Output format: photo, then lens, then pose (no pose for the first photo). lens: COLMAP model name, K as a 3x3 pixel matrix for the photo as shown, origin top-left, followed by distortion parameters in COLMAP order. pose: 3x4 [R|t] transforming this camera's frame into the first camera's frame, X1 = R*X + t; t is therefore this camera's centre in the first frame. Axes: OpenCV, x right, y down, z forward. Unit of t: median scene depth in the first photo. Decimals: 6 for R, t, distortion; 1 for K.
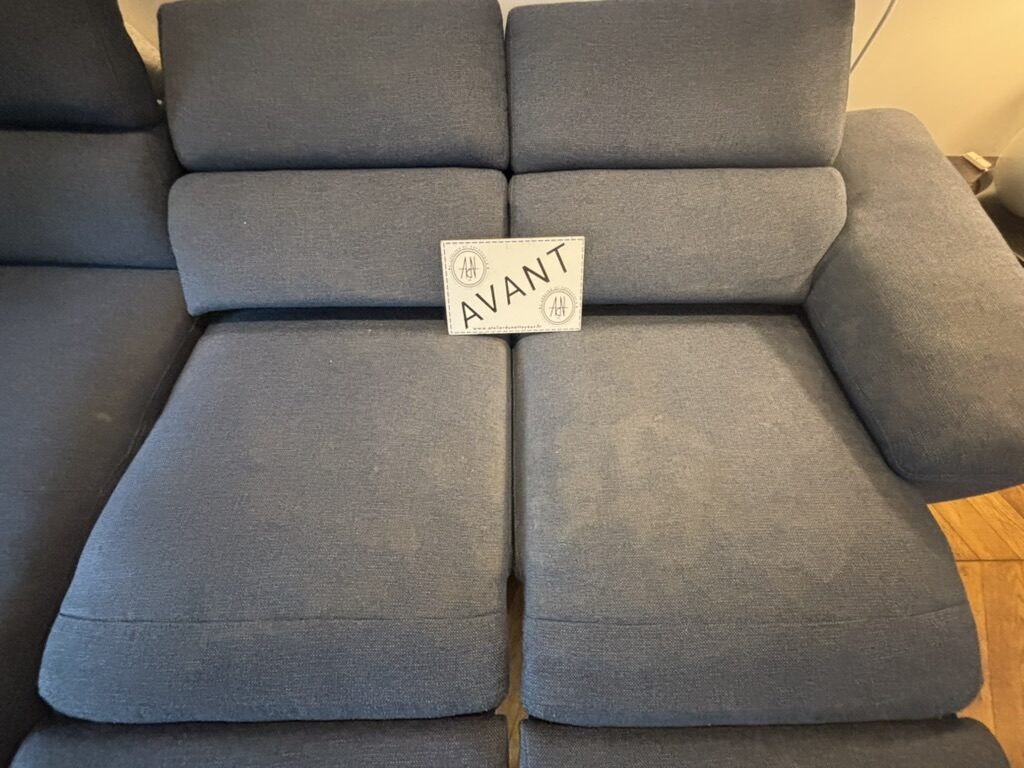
lens RADIAL K [[415.0, 0, 515.0], [0, 415.0, 397.8], [0, 0, 1]] dist [-0.006896, 0.000318]
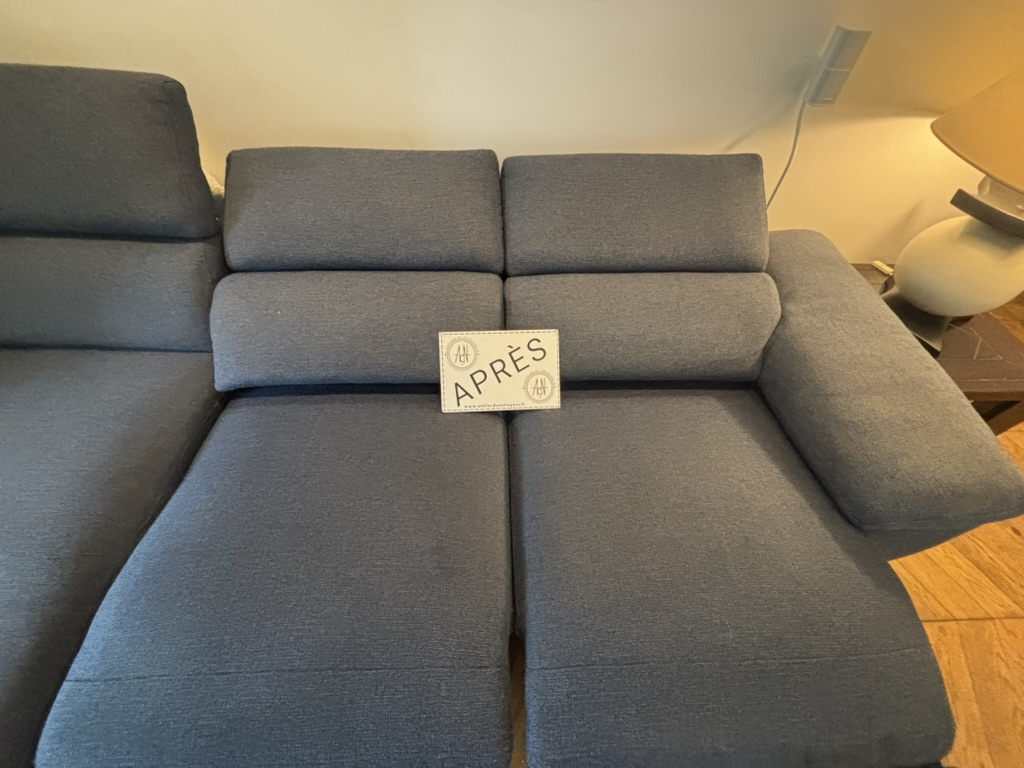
lens RADIAL K [[415.0, 0, 515.0], [0, 415.0, 397.8], [0, 0, 1]] dist [-0.006896, 0.000318]
pose [[0.999215, -0.004419, 0.039366, -0.033580], [0.011996, 0.980848, -0.194403, 0.046145], [-0.037753, 0.194723, 0.980131, -0.124274]]
